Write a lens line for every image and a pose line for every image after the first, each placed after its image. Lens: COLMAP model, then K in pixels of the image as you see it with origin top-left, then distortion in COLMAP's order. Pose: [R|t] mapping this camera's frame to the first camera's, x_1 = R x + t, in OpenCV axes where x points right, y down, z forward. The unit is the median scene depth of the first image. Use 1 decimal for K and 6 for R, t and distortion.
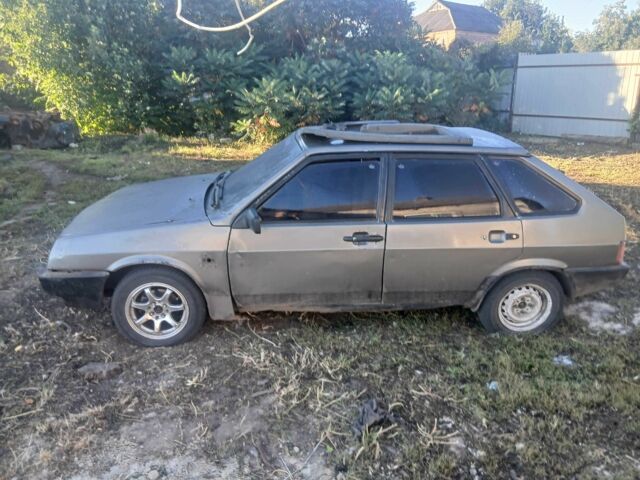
lens RADIAL K [[482.7, 0, 320.0], [0, 482.7, 240.0], [0, 0, 1]] dist [0.003268, -0.005163]
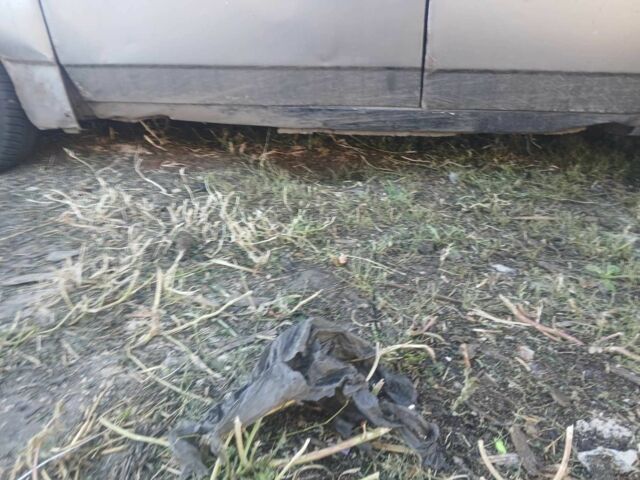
lens RADIAL K [[482.7, 0, 320.0], [0, 482.7, 240.0], [0, 0, 1]] dist [0.003268, -0.005163]
pose [[0.984507, 0.063379, -0.163488, 0.136881], [-0.043758, 0.991695, 0.120940, 0.227897], [0.169795, -0.111912, 0.979104, 0.668787]]
